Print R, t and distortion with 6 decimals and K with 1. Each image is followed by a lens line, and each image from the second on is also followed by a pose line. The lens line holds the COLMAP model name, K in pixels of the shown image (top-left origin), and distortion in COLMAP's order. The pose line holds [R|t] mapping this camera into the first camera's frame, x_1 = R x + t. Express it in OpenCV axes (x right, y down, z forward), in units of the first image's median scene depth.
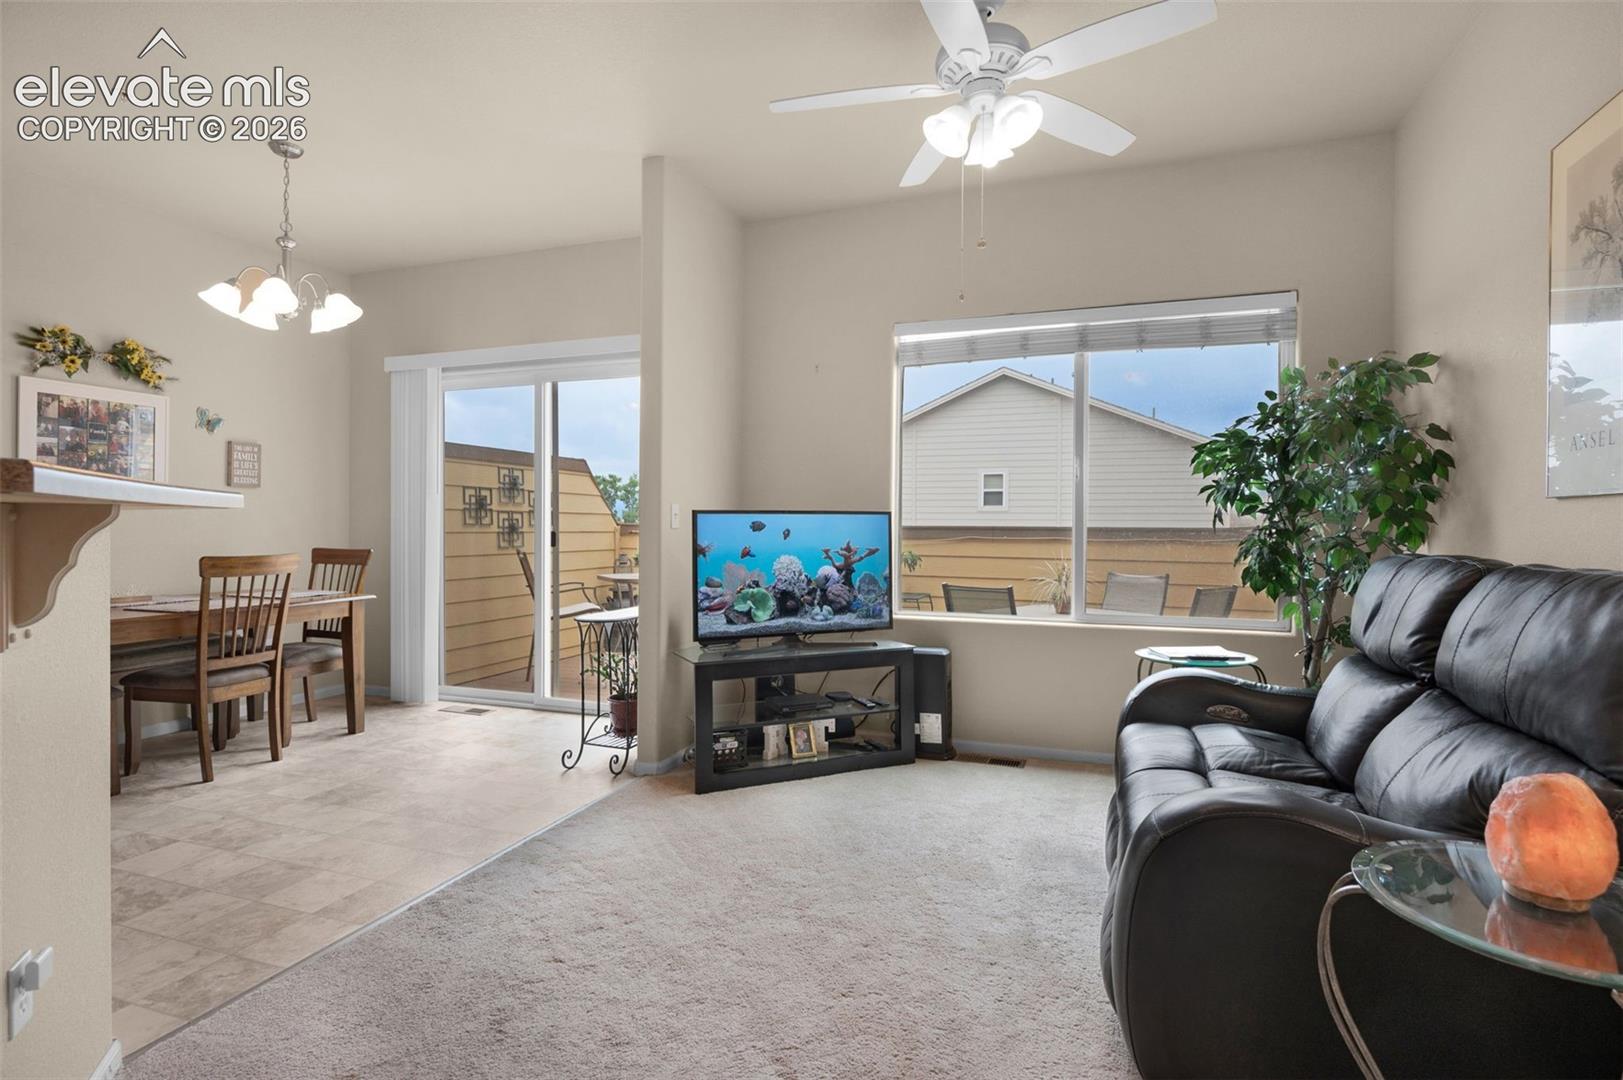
lens RADIAL K [[811.3, 0, 810.1], [0, 811.3, 533.7], [0, 0, 1]] dist [-0.000598, -0.000329]
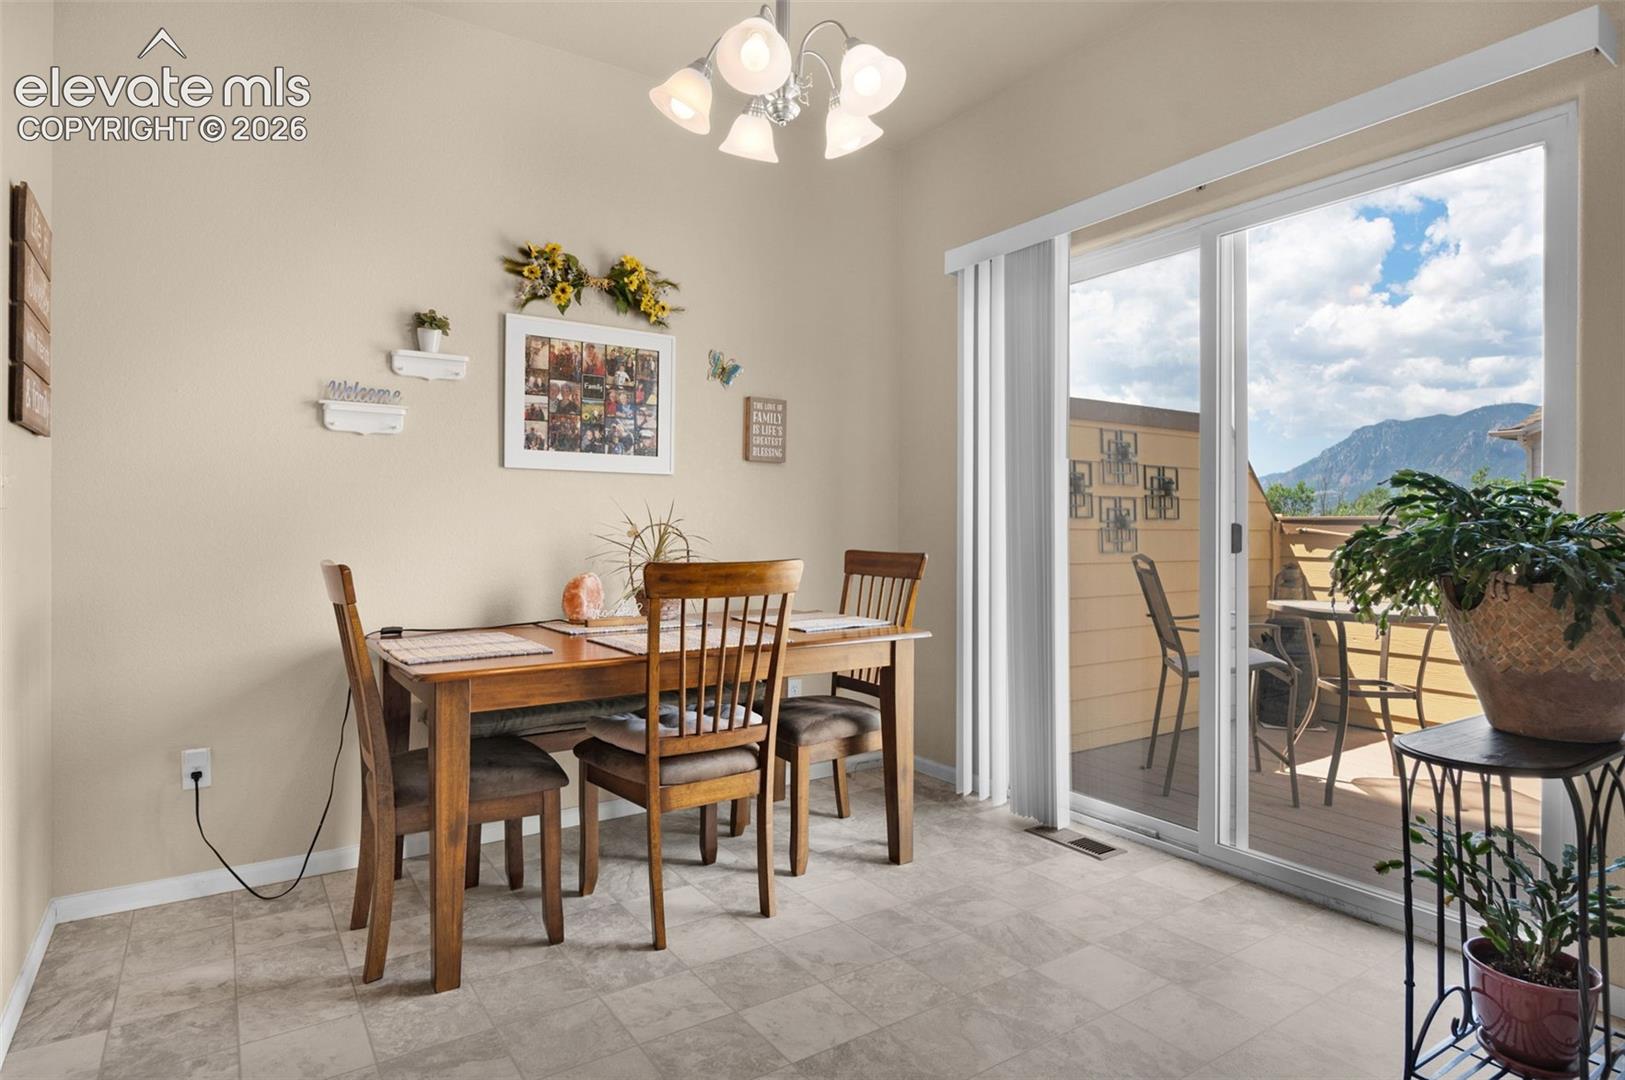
lens RADIAL K [[879.1, 0, 807.3], [0, 879.1, 528.2], [0, 0, 1]] dist [-0.008080, -0.000331]
pose [[0.804453, -0.000907, -0.594015, -0.251184], [-0.005207, 0.999950, -0.008580, 0.007530], [0.593993, 0.009995, 0.804408, 0.475970]]
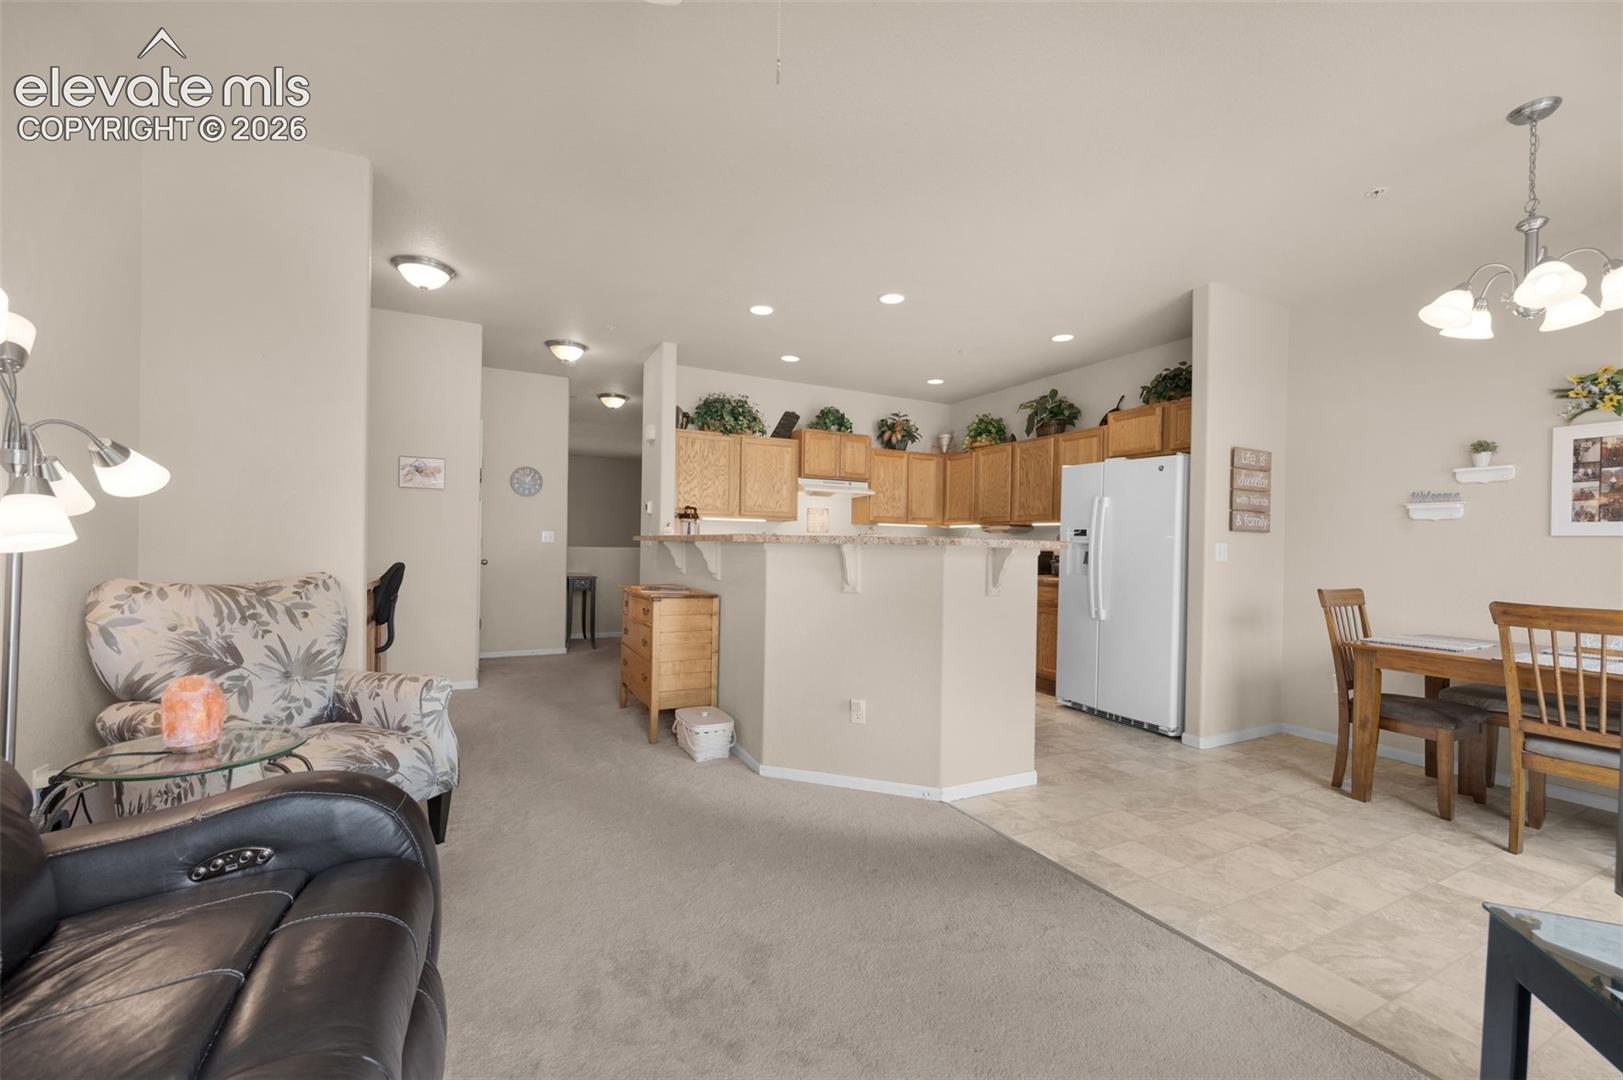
lens RADIAL K [[651.7, 0, 820.1], [0, 651.7, 549.3], [0, 0, 1]] dist [0.001857, 0.000088]
pose [[-0.675816, -0.015385, -0.736909, 0.279465], [-0.033764, 0.999379, 0.010100, -0.011132], [0.736296, 0.031706, -0.675916, 0.806398]]
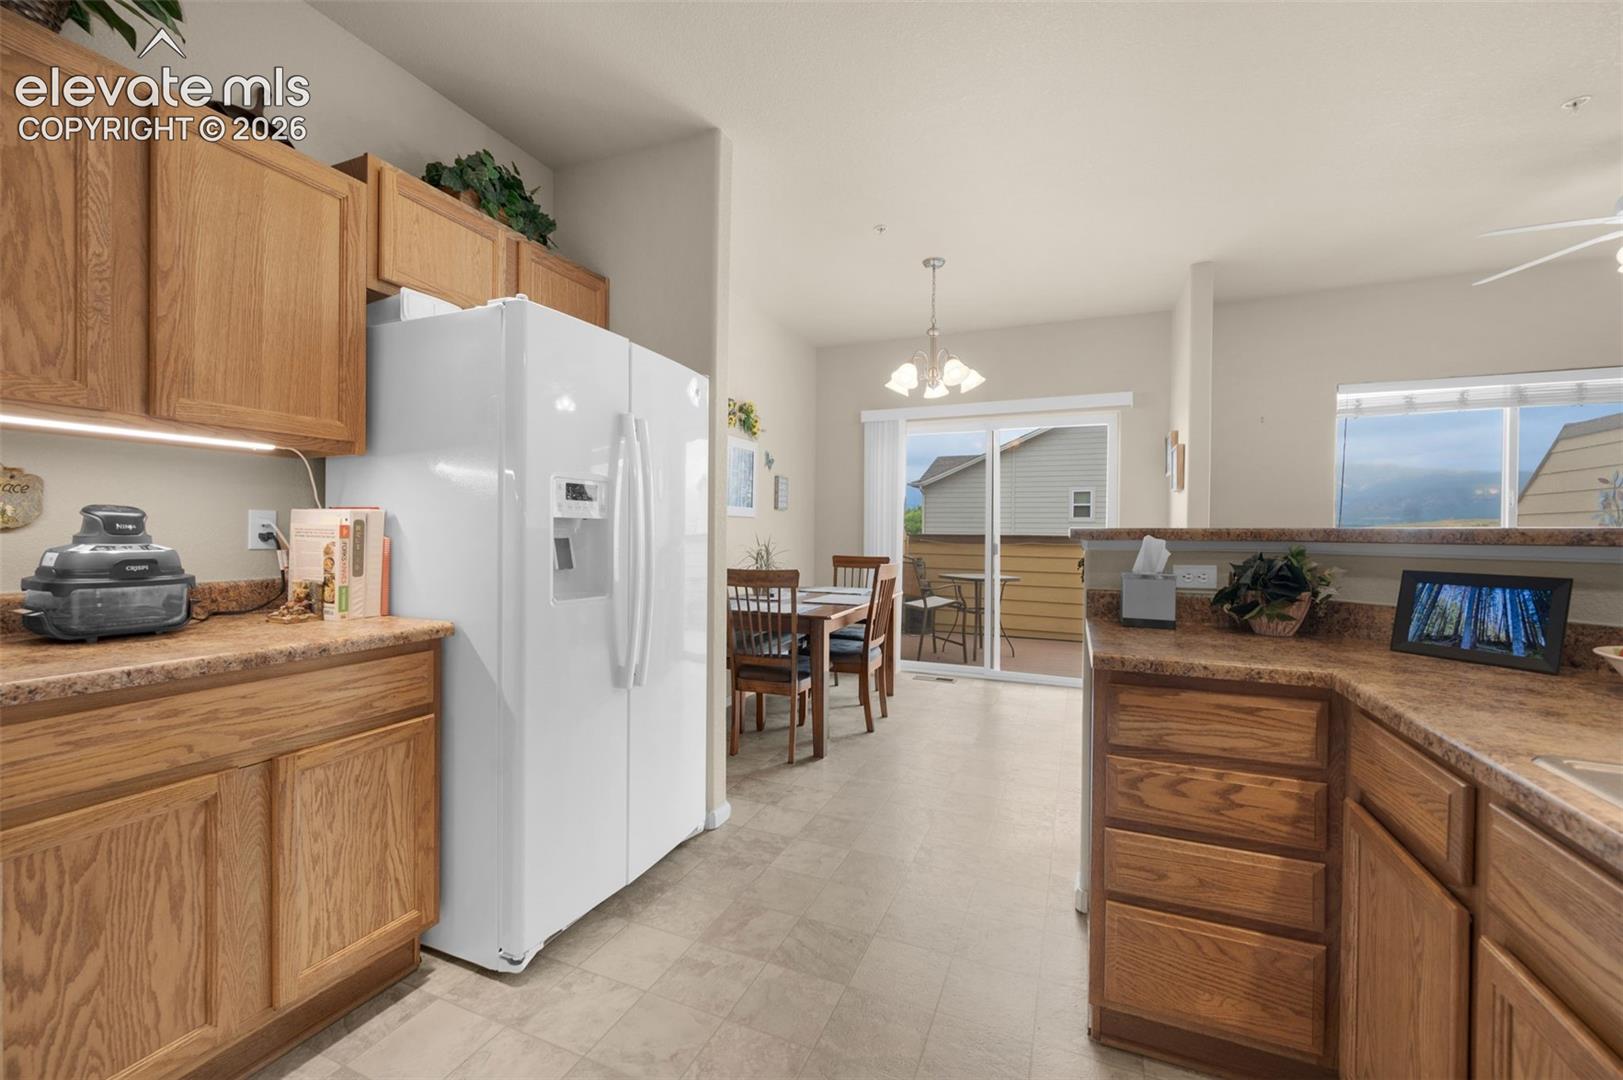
lens RADIAL K [[651.7, 0, 807.7], [0, 651.7, 530.9], [0, 0, 1]] dist [0.001857, 0.000088]
pose [[0.998137, -0.004584, -0.060845, -0.688641], [0.003737, 0.999895, -0.014034, -0.008924], [0.060902, 0.013780, 0.998049, -0.081038]]
